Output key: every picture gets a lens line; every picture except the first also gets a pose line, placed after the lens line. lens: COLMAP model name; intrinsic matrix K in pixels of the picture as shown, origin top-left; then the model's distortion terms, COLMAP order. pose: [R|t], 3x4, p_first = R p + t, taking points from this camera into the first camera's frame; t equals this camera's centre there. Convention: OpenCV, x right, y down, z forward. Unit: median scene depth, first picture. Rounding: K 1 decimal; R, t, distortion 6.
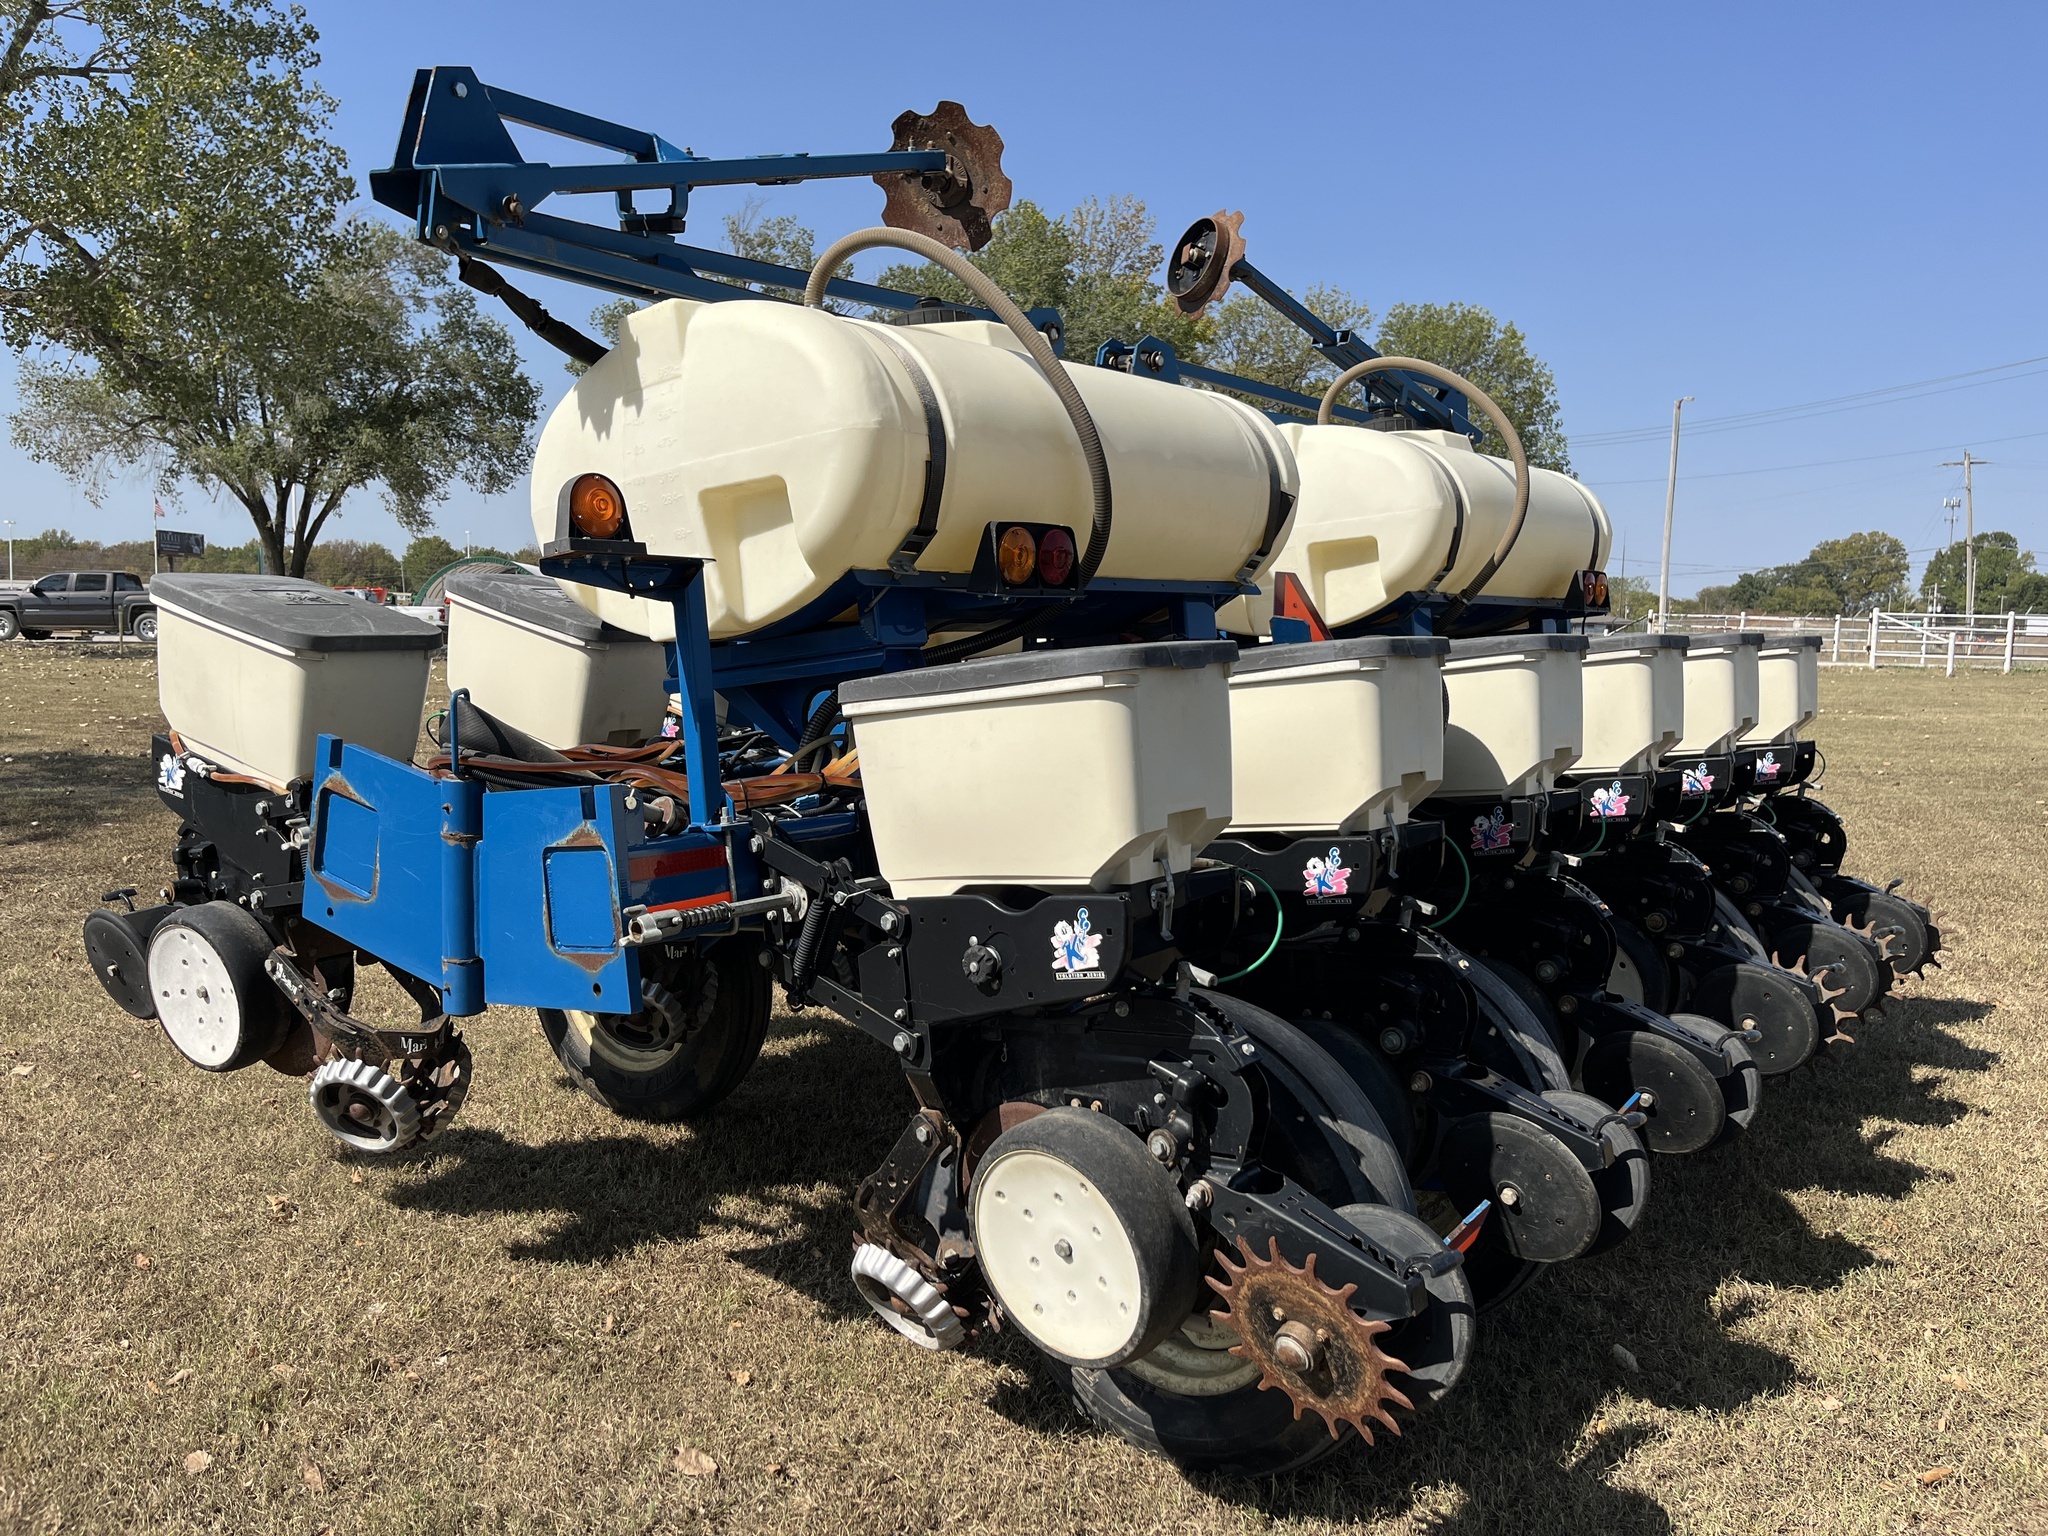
lens RADIAL K [[1544.3, 0, 1024.3], [0, 1544.3, 794.3], [0, 0, 1]] dist [0.071495, -0.100126]
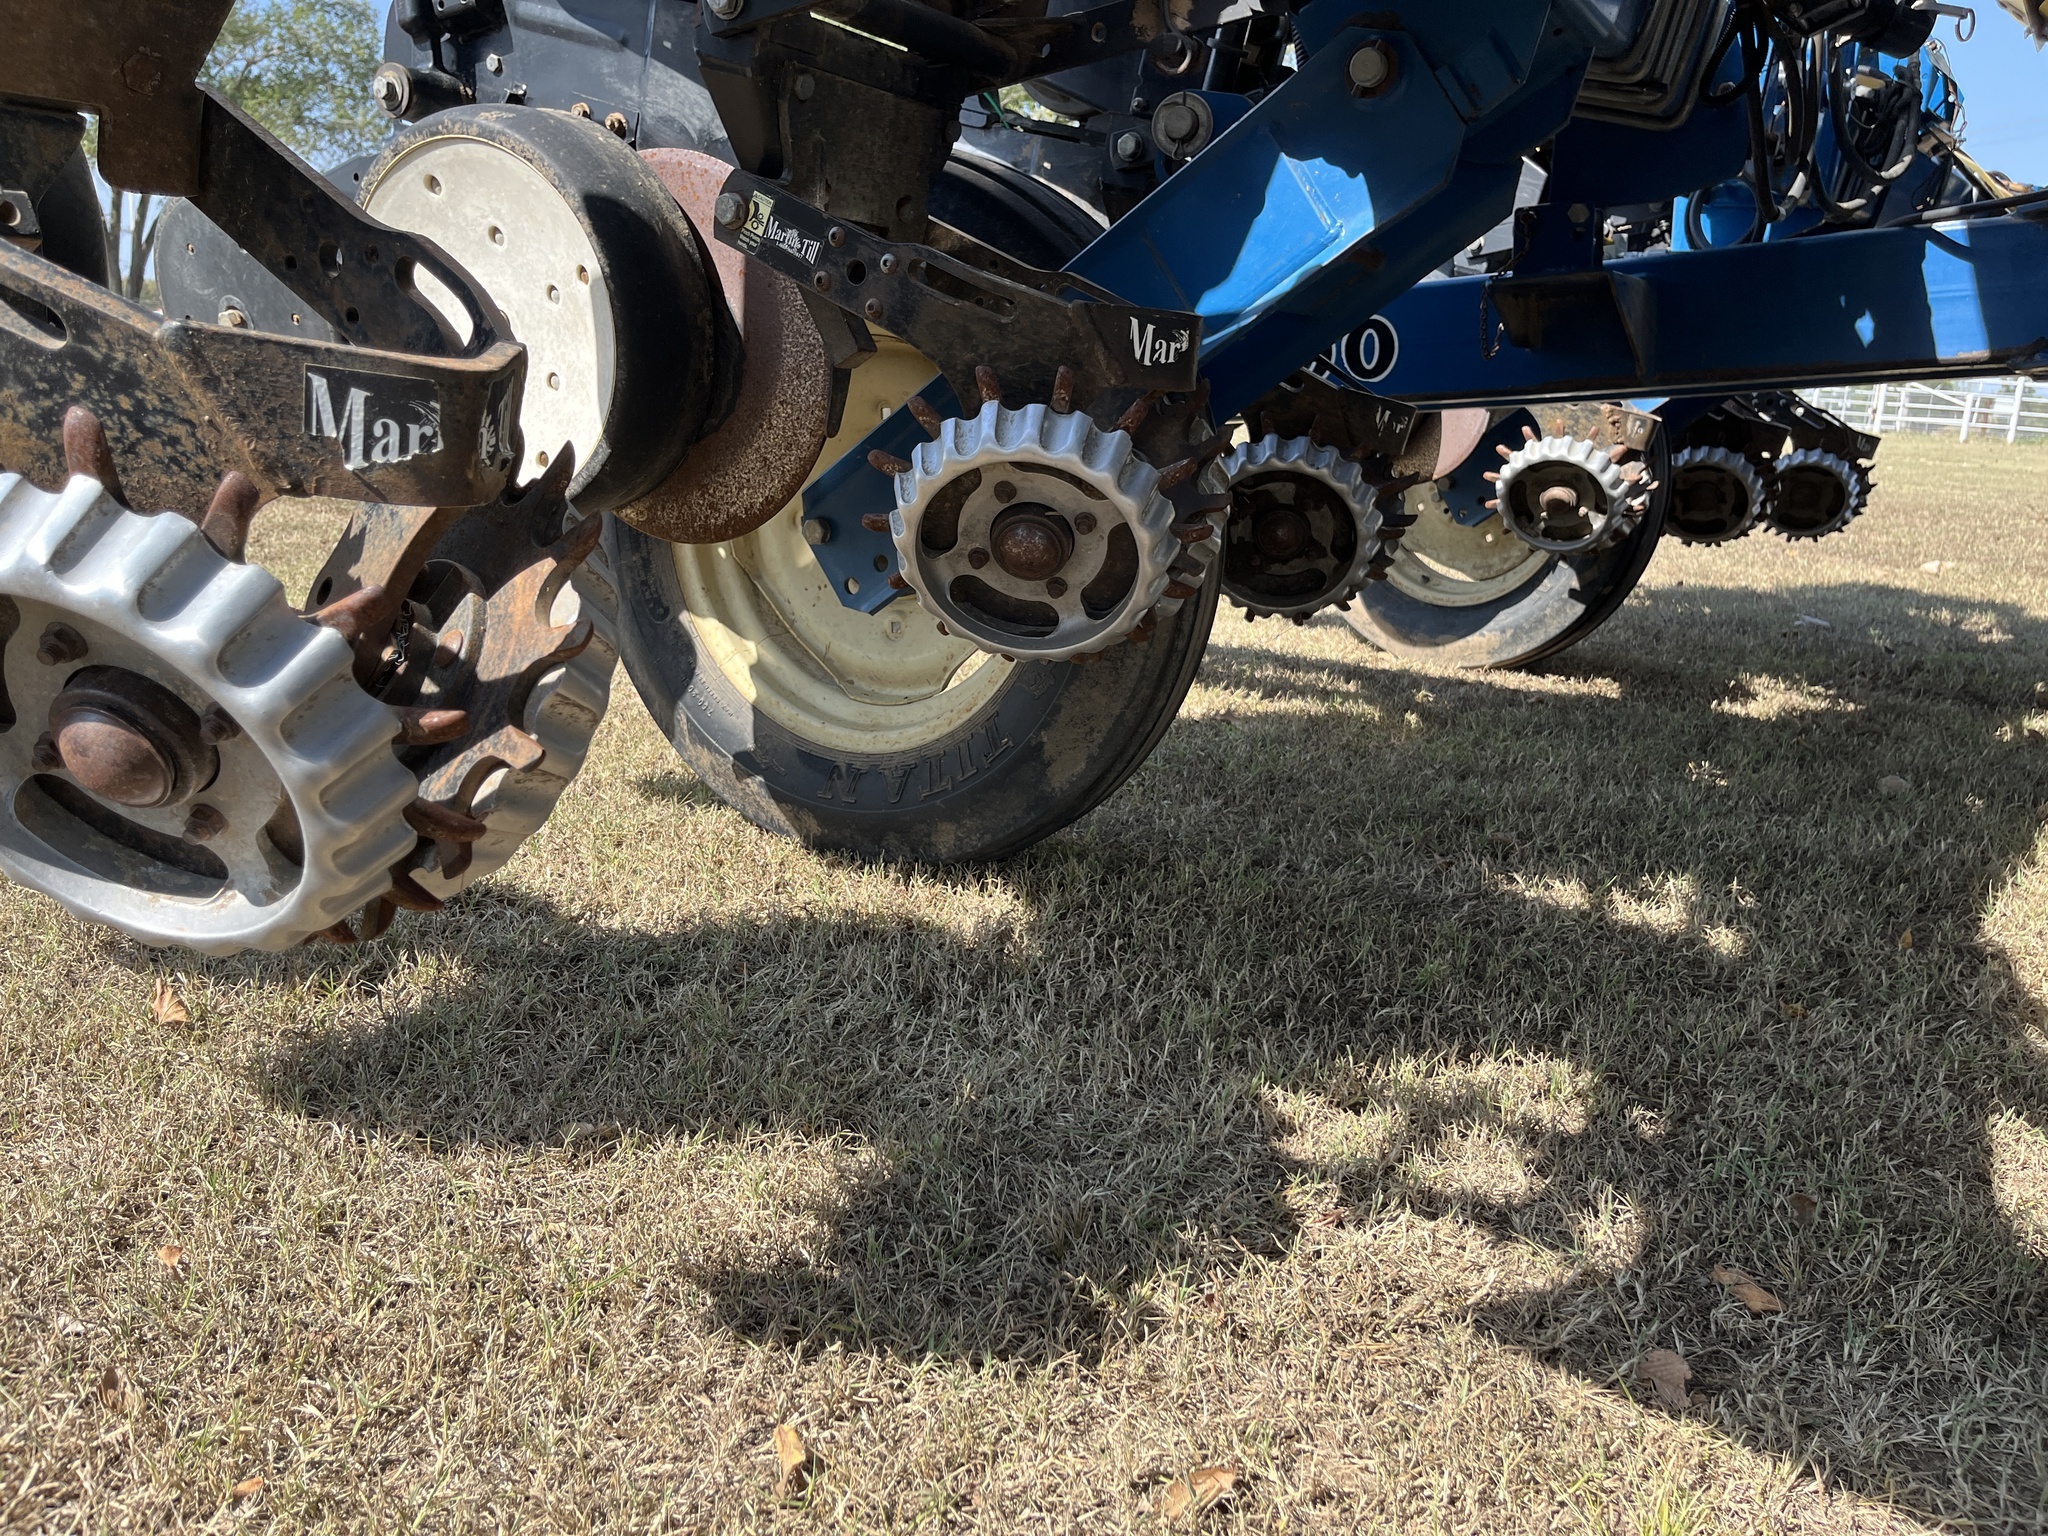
lens RADIAL K [[1544.3, 0, 1024.3], [0, 1544.3, 794.3], [0, 0, 1]] dist [0.071495, -0.100126]
pose [[0.997113, 0.021959, 0.072688, -0.283351], [-0.031601, 0.990438, 0.134292, 0.155715], [-0.069044, -0.136202, 0.988272, 0.695807]]
